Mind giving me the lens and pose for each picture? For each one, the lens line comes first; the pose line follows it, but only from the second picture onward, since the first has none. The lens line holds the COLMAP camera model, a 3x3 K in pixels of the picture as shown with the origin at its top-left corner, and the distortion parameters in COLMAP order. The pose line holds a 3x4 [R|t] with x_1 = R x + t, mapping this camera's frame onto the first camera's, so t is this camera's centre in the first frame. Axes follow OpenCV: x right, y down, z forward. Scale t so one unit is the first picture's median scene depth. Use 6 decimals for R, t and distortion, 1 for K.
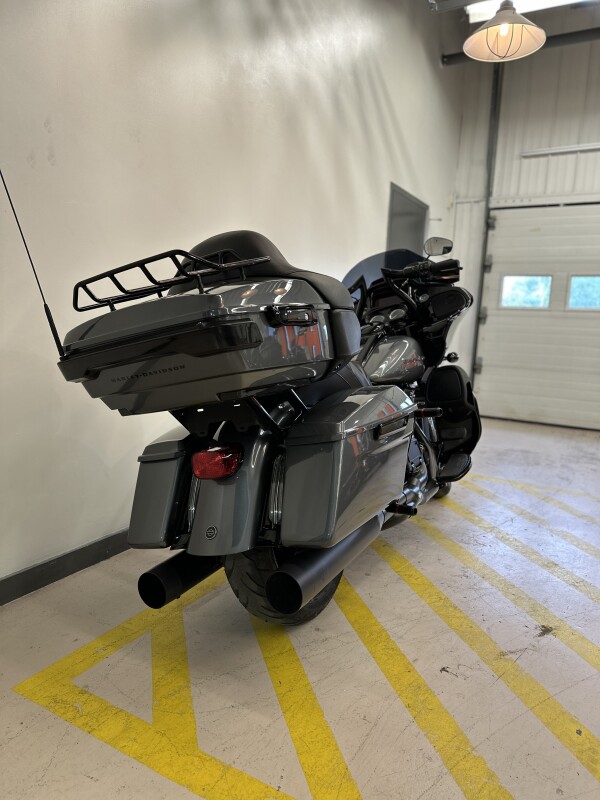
lens RADIAL K [[560.8, 0, 299.5], [0, 560.8, 407.8], [0, 0, 1]] dist [0.001850, 0.002075]
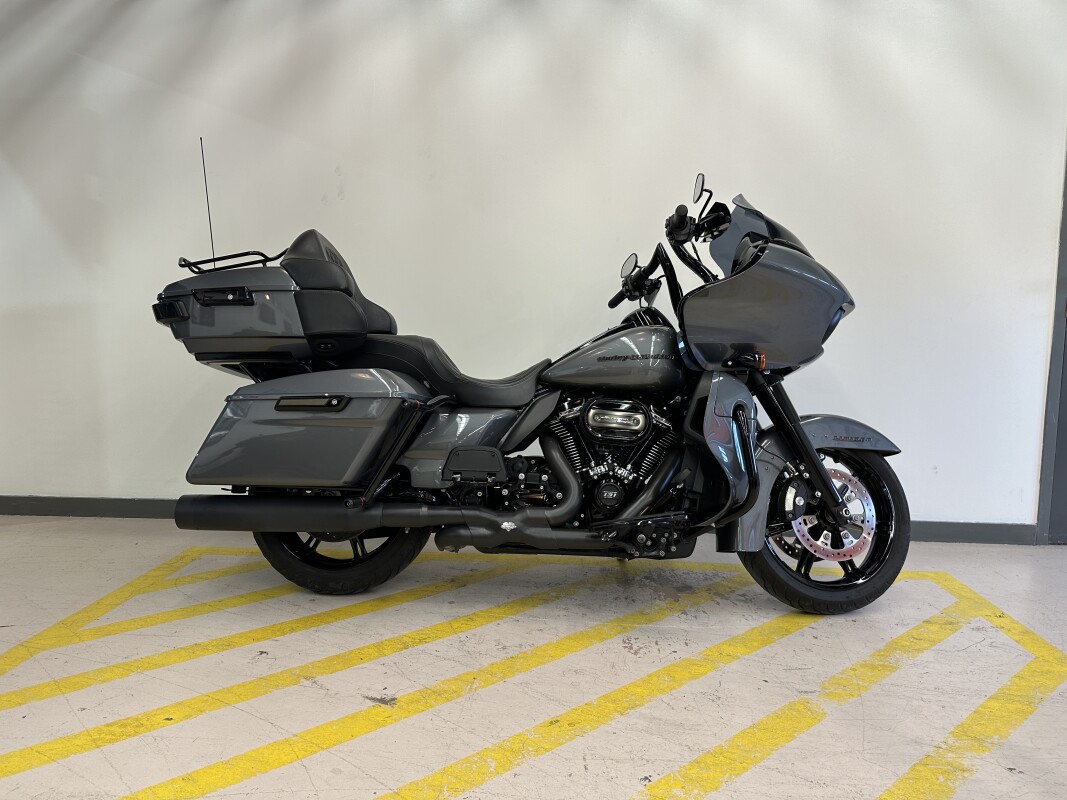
lens RADIAL K [[748.0, 0, 533.5], [0, 748.0, 400.0], [0, 0, 1]] dist [0.001850, 0.002075]
pose [[0.433167, 0.049655, -0.899945, 1.413871], [-0.135561, 0.990712, -0.010587, -0.005975], [0.891061, 0.126584, 0.435875, 0.718525]]
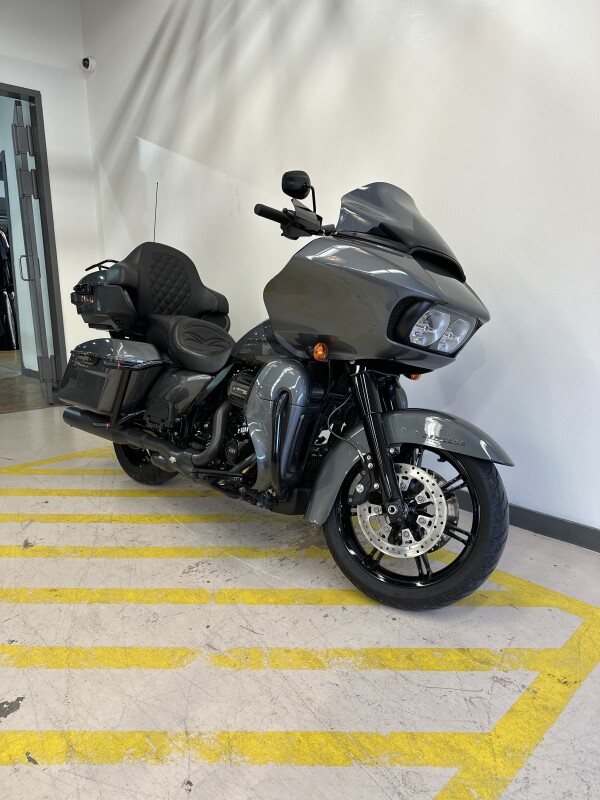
lens RADIAL K [[560.8, 0, 299.5], [0, 560.8, 407.8], [0, 0, 1]] dist [0.001850, 0.002075]
pose [[-0.285549, 0.159514, -0.944996, 1.396744], [-0.155473, 0.965279, 0.209917, -0.237570], [0.945669, 0.206863, -0.250834, 1.841634]]
